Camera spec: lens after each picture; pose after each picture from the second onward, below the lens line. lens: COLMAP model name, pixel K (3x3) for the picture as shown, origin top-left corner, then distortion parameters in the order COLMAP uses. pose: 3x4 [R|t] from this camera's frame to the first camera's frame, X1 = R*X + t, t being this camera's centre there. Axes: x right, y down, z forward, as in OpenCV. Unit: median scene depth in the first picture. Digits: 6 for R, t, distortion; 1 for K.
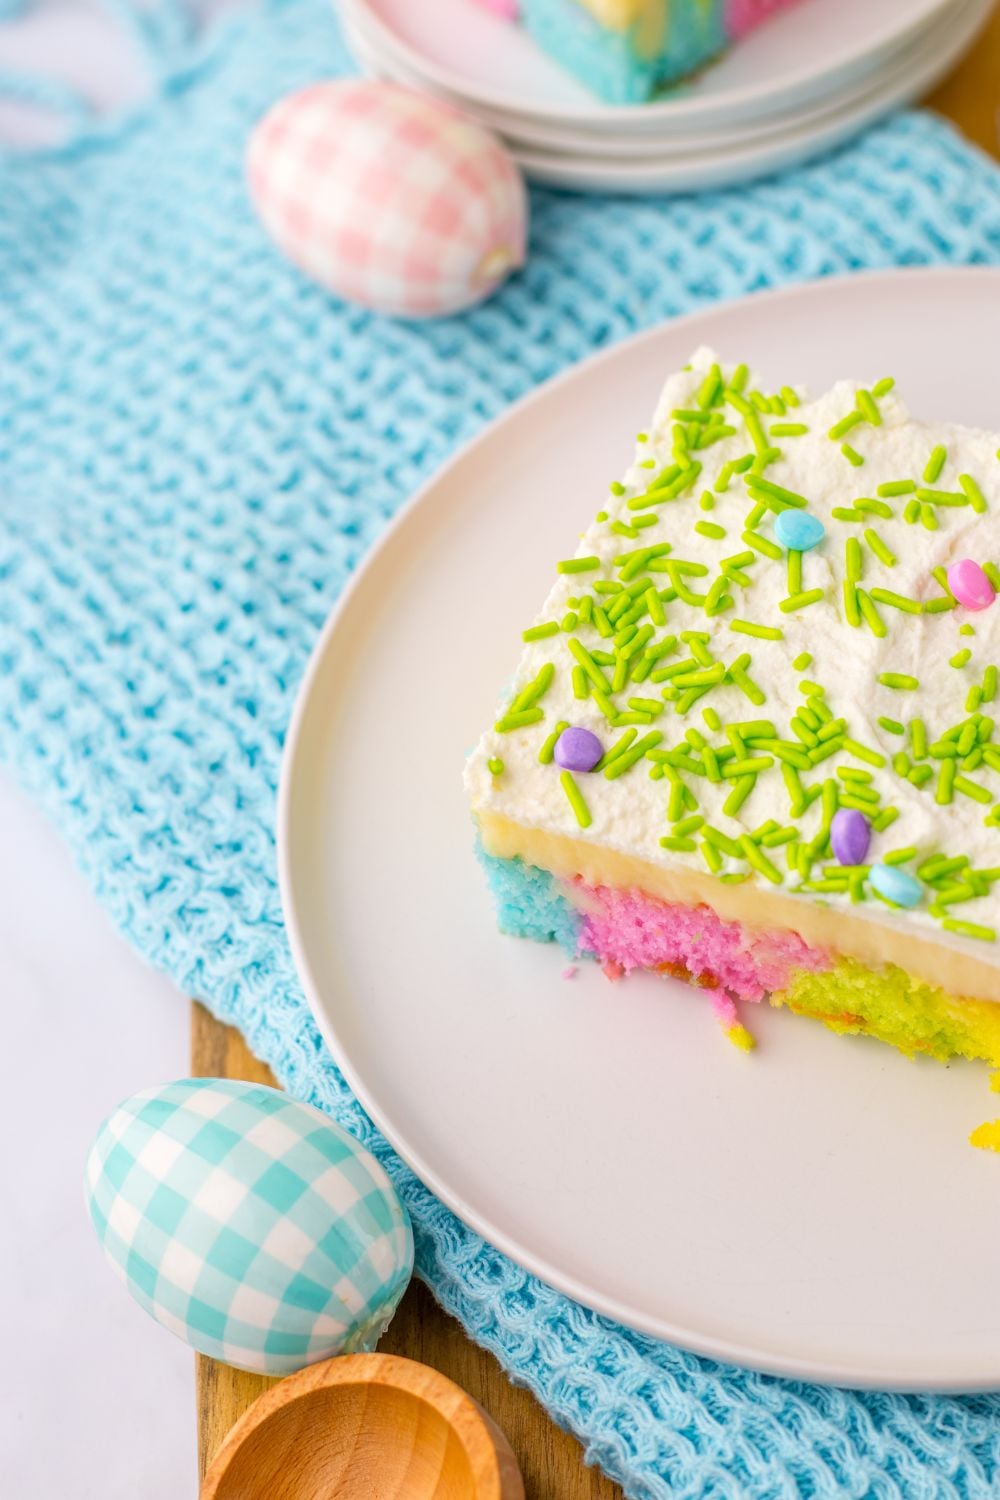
lens RADIAL K [[3751.7, 0, 500.0], [0, 3751.7, 750.0], [0, 0, 1]] dist [-0.120881, -0.361397]
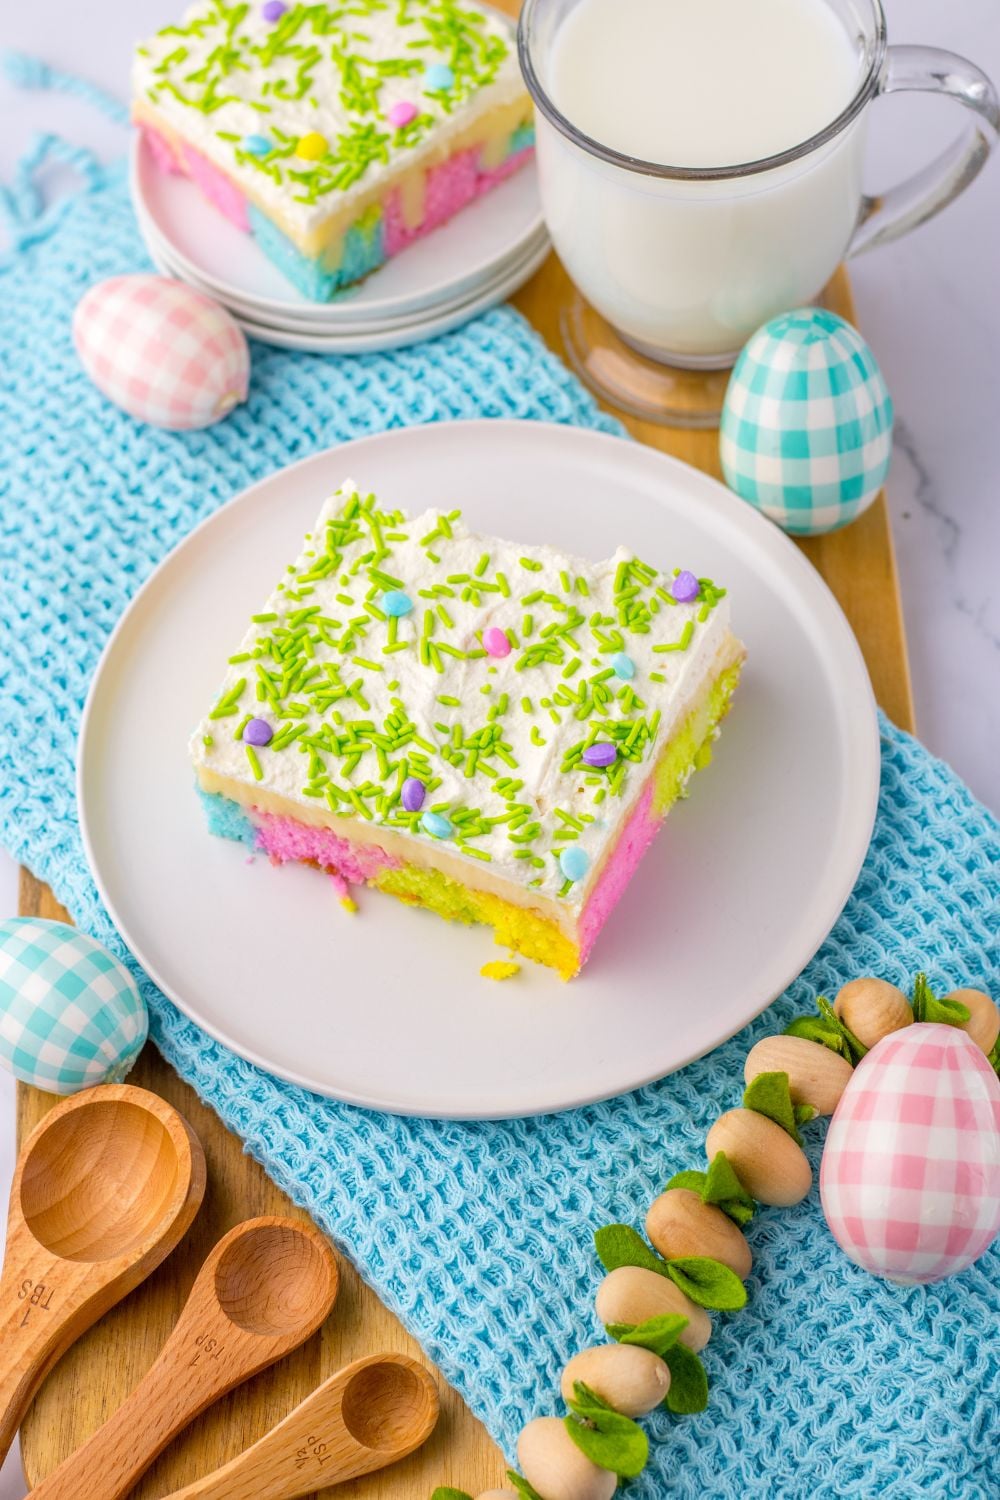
lens RADIAL K [[3643.6, 0, 500.0], [0, 3643.6, 750.0], [0, 0, 1]] dist [-0.110458, -0.116210]
pose [[0.997368, 0.040877, 0.059884, 0.031790], [-0.044924, 0.996682, 0.067875, -0.107950], [-0.056911, -0.070386, 0.995895, -0.634269]]
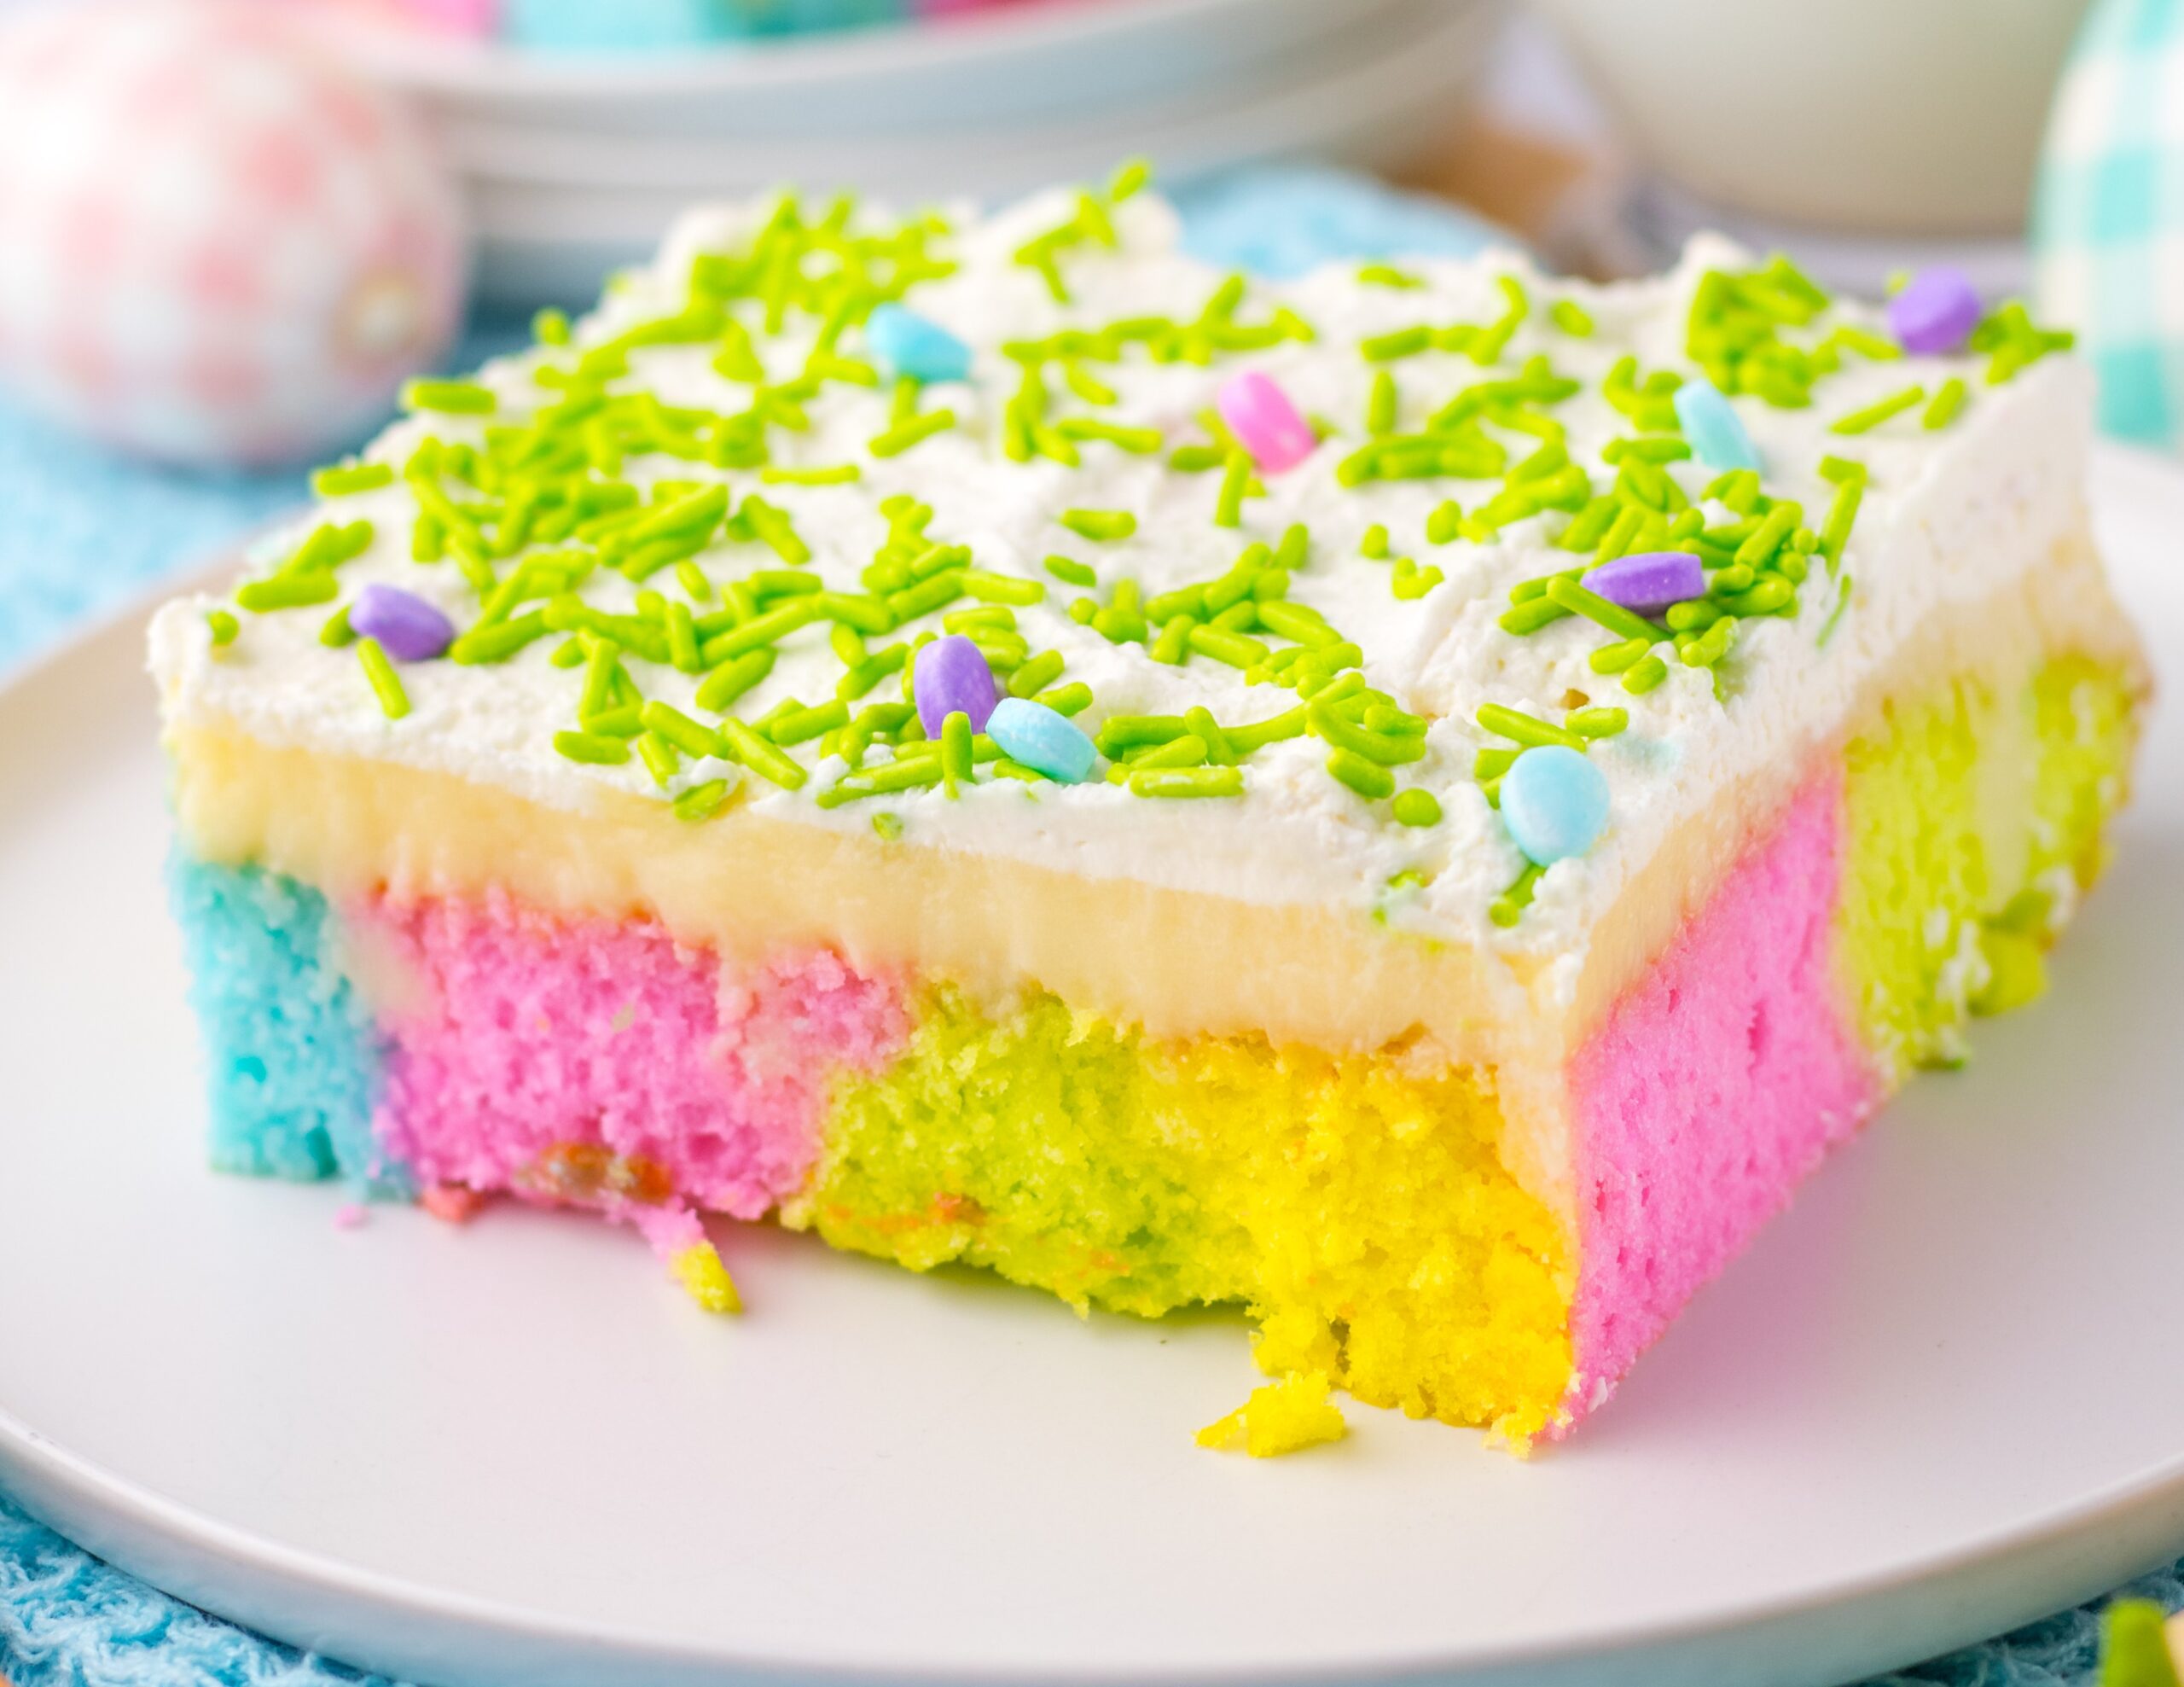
lens RADIAL K [[9334.9, 0, 1092.0], [0, 9334.9, 843.5], [0, 0, 1]] dist [0.050334, -6.072746]
pose [[0.997455, 0.071290, 0.001469, 0.106262], [-0.061465, 0.870059, -0.489101, 0.584207], [-0.036147, 0.487766, 0.872226, -0.000473]]
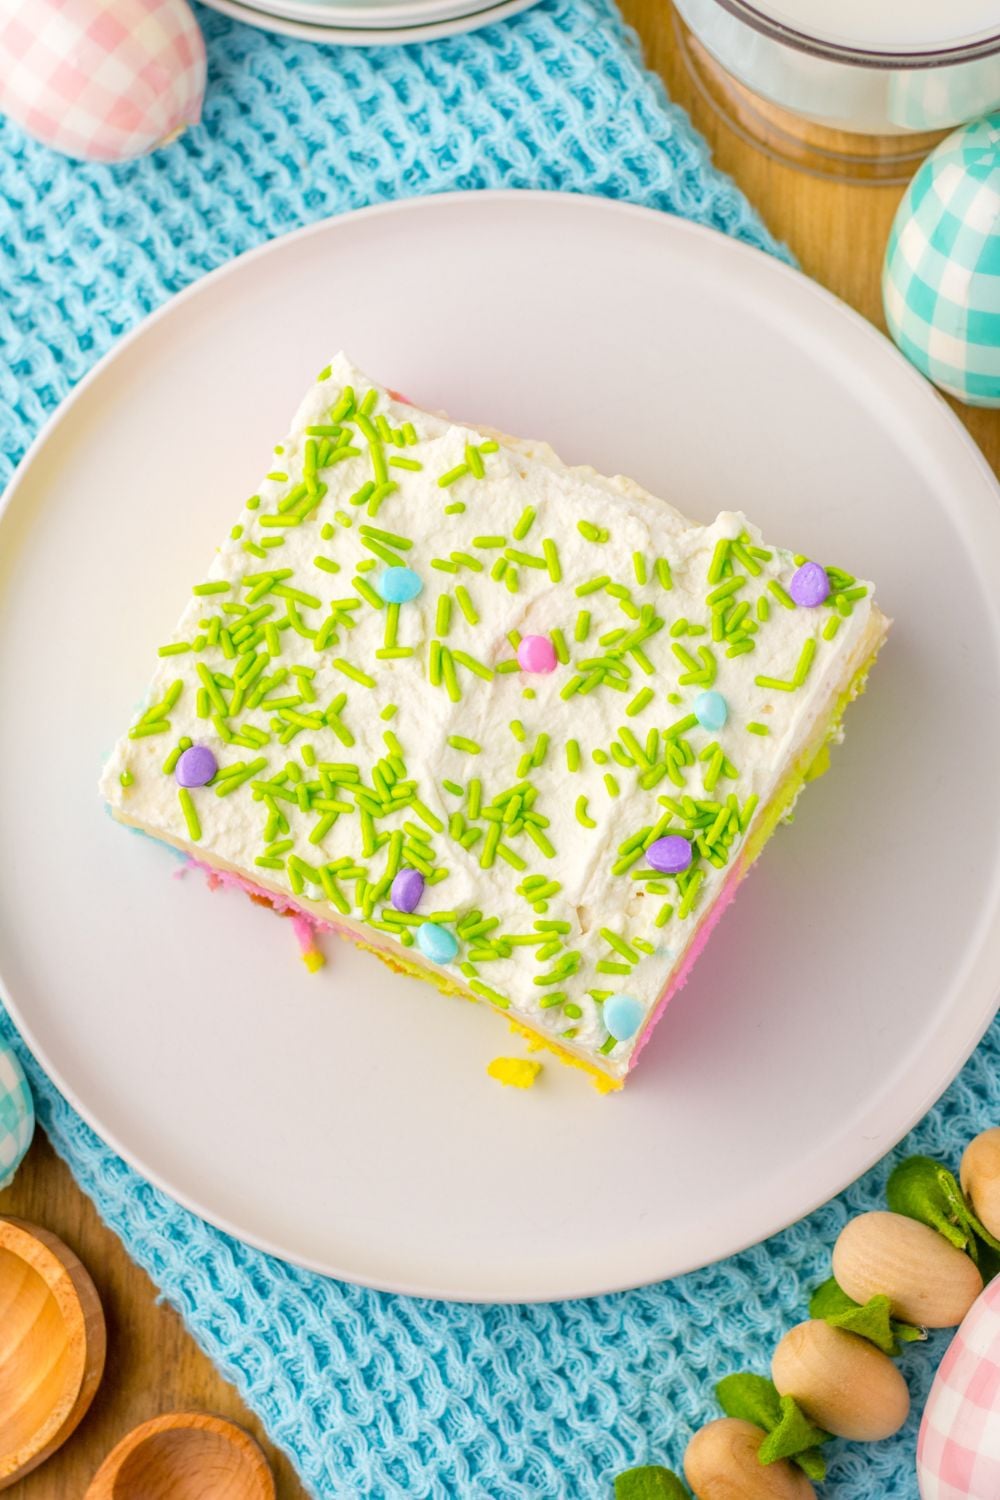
lens RADIAL K [[5491.3, 0, 466.4], [0, 5491.3, 752.1], [0, 0, 1]] dist [-0.163003, 1.448141]
pose [[0.994700, 0.075294, 0.070021, -0.016603], [-0.098970, 0.885747, 0.453495, -0.812641], [-0.027875, -0.458021, 0.888504, -0.569077]]
